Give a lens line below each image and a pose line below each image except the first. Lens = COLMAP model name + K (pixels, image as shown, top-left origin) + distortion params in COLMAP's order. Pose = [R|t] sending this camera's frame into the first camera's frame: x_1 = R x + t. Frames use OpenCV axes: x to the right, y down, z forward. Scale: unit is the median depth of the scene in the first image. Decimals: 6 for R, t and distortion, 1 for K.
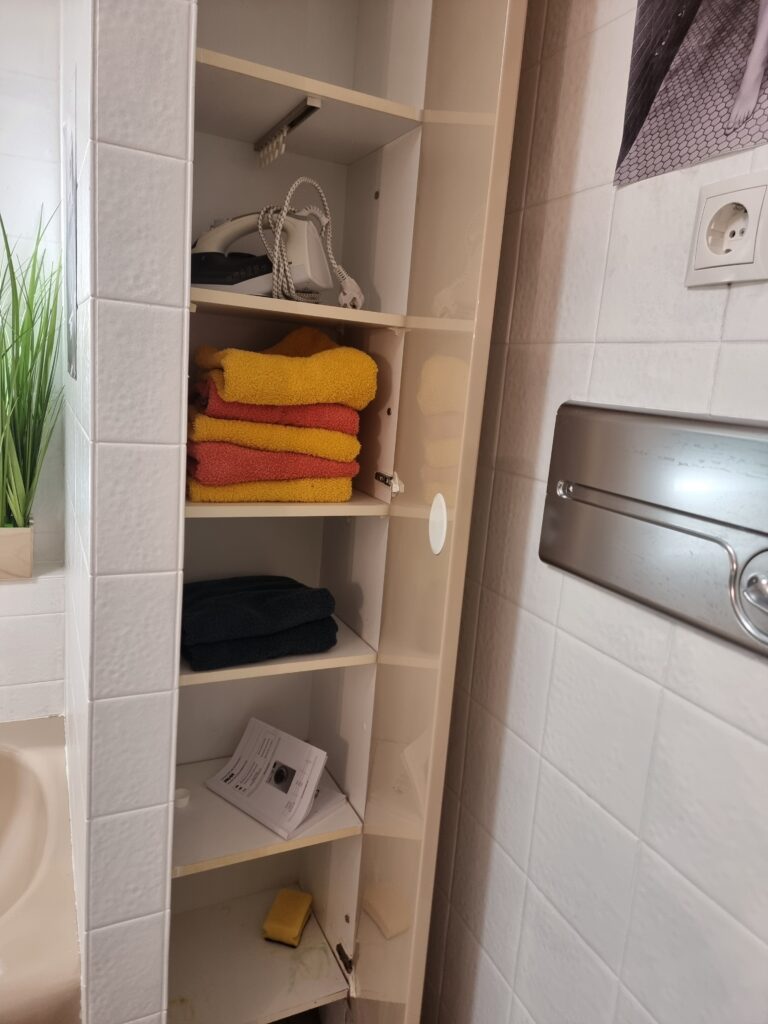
lens RADIAL K [[721.8, 0, 384.9], [0, 721.8, 506.3], [0, 0, 1]] dist [0.008370, -0.011826]
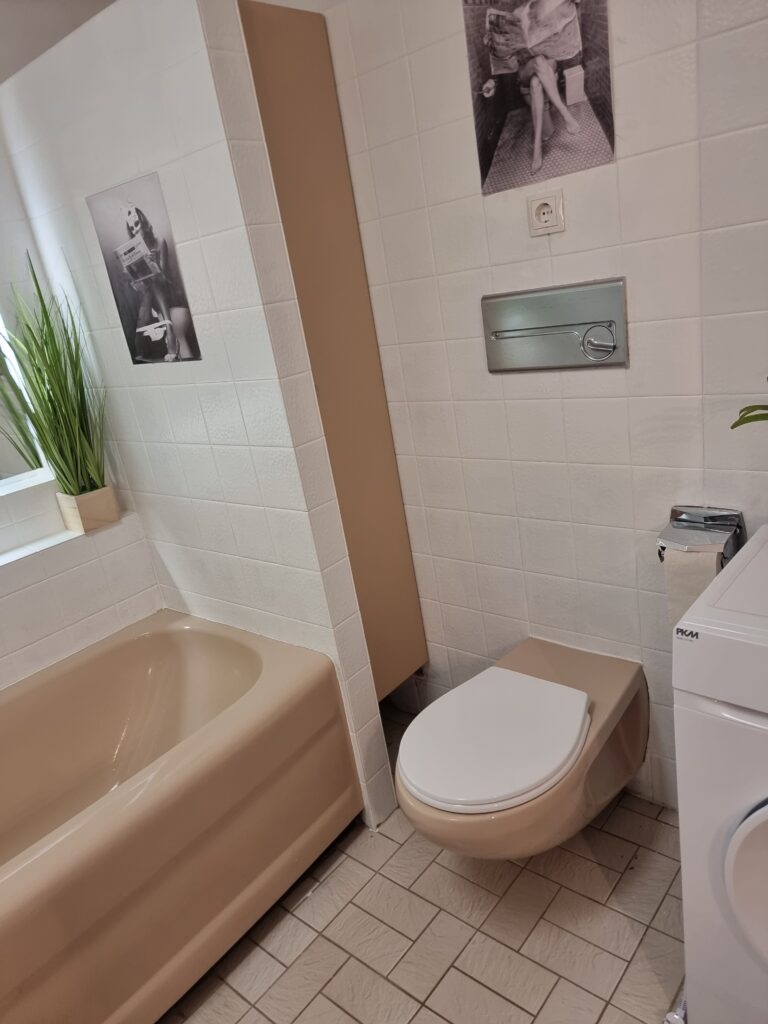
lens RADIAL K [[721.8, 0, 380.2], [0, 721.8, 520.3], [0, 0, 1]] dist [0.008370, -0.011826]
pose [[0.879177, -0.352104, 0.321045, -1.149175], [0.307263, 0.933900, 0.182813, -0.007038], [-0.364193, -0.062079, 0.929252, -1.152042]]
